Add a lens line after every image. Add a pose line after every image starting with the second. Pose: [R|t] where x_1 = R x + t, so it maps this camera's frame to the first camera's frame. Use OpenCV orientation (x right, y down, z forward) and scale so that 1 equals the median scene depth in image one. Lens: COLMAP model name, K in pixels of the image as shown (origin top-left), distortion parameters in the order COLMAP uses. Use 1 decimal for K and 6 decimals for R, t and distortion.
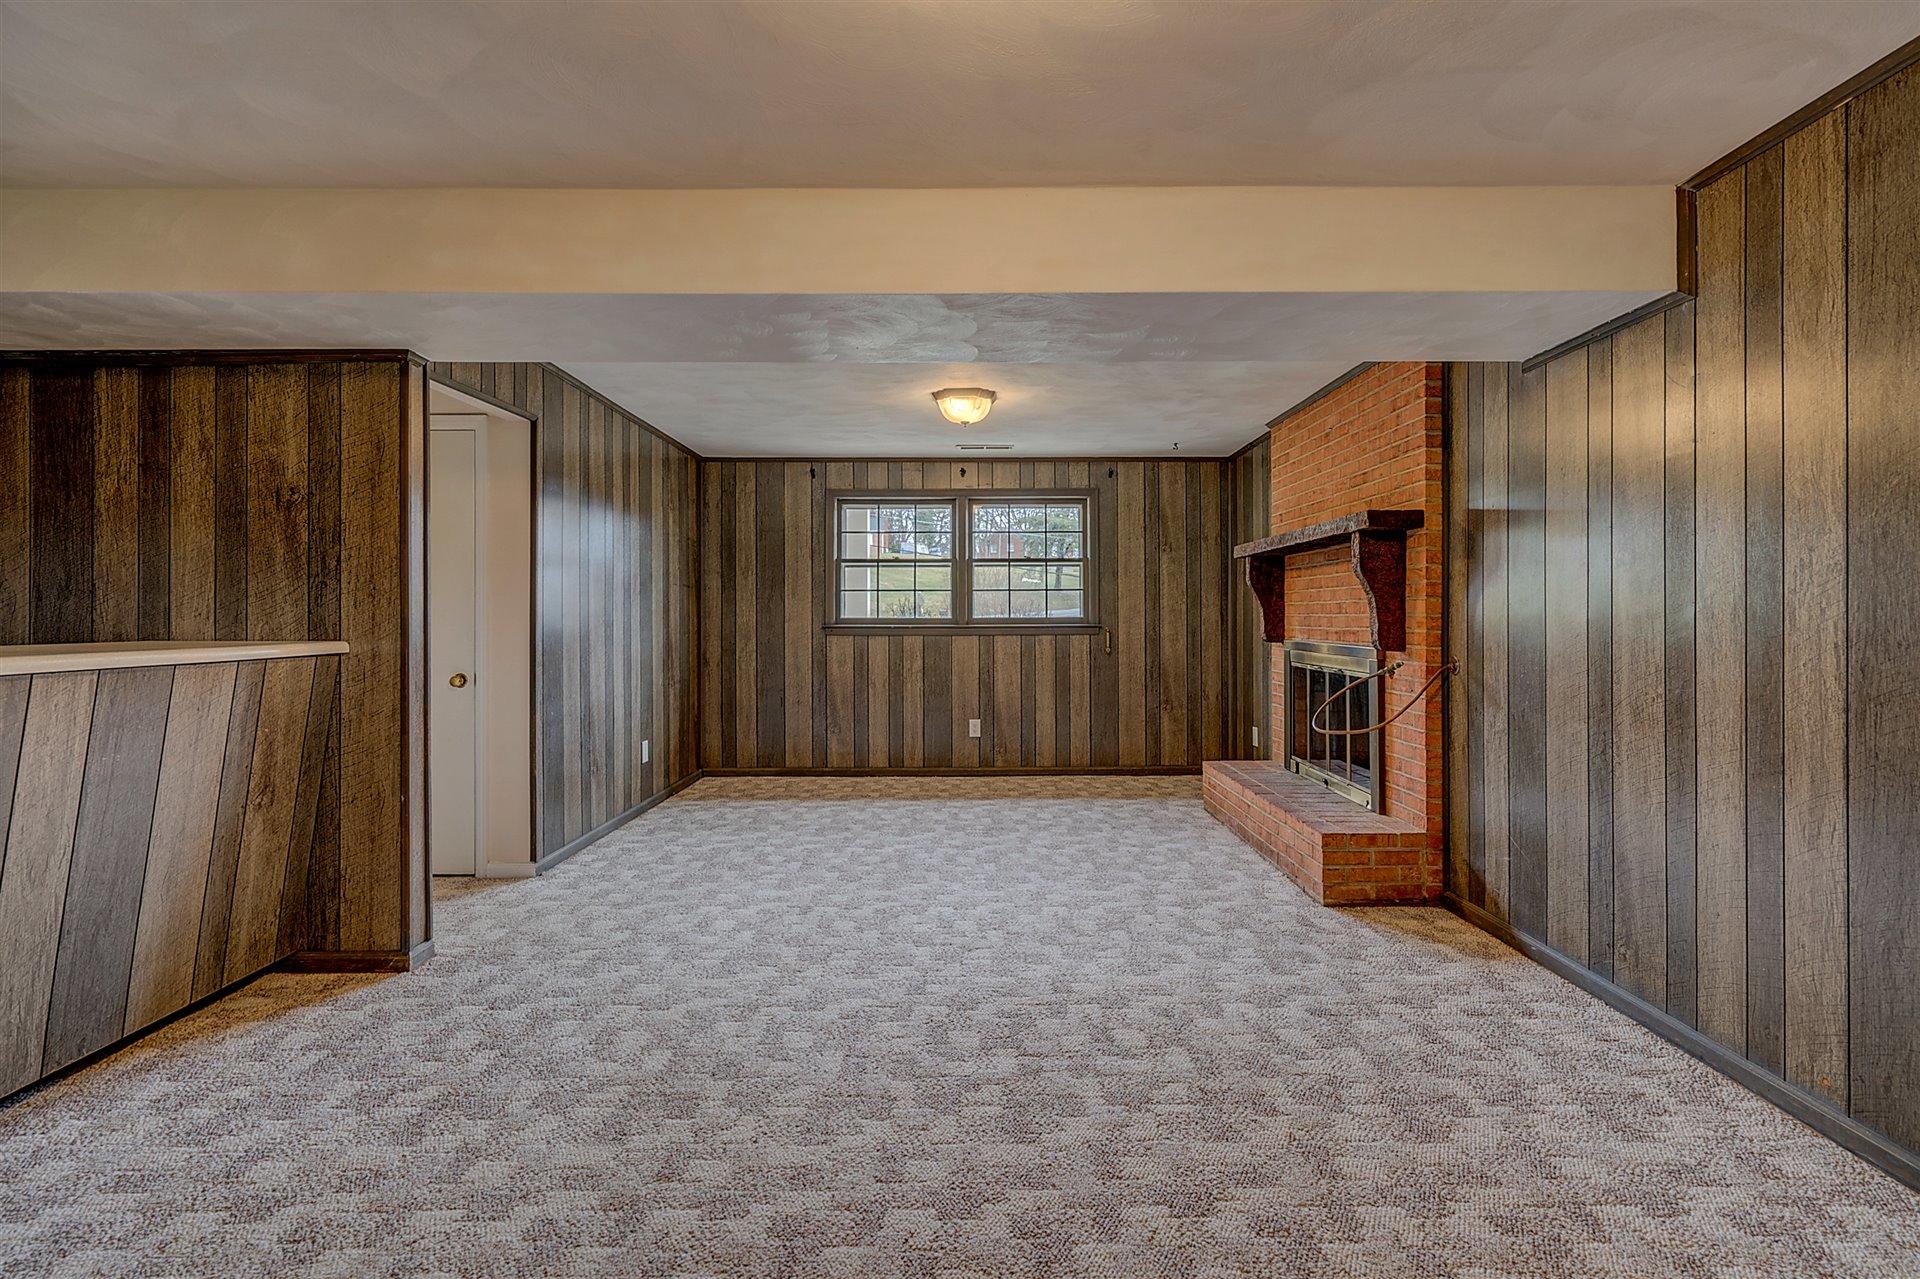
lens RADIAL K [[872.2, 0, 961.1], [0, 872.2, 632.8], [0, 0, 1]] dist [-0.001931, 0.000224]
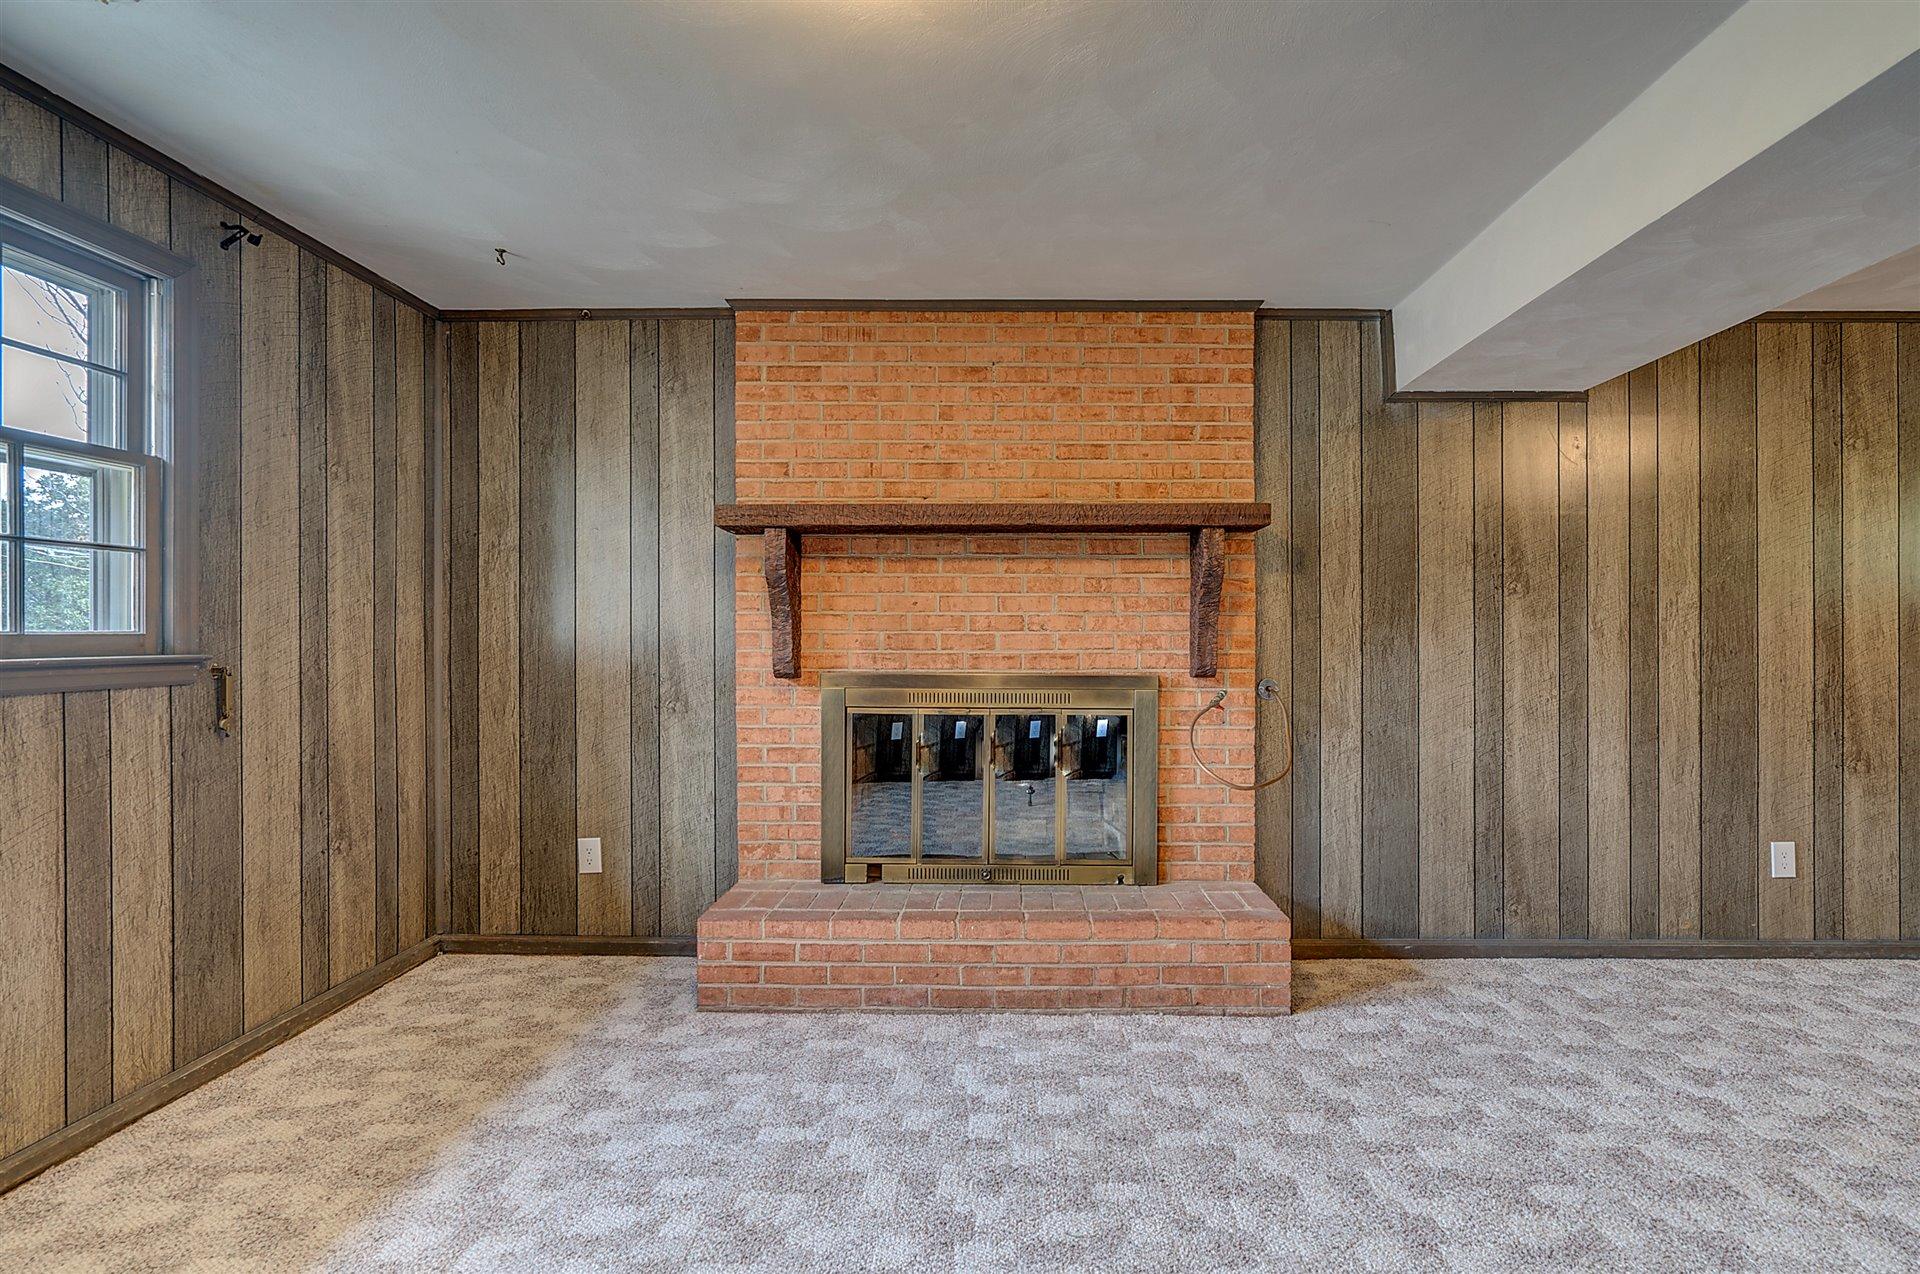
lens RADIAL K [[947.5, 0, 1032.7], [0, 947.5, 639.5], [0, 0, 1]] dist [0.000830, 0.000213]
pose [[-0.001714, -0.005508, 0.999983, -0.505654], [0.016191, 0.999854, 0.005535, -0.027864], [-0.999867, 0.016201, -0.001624, 1.483188]]
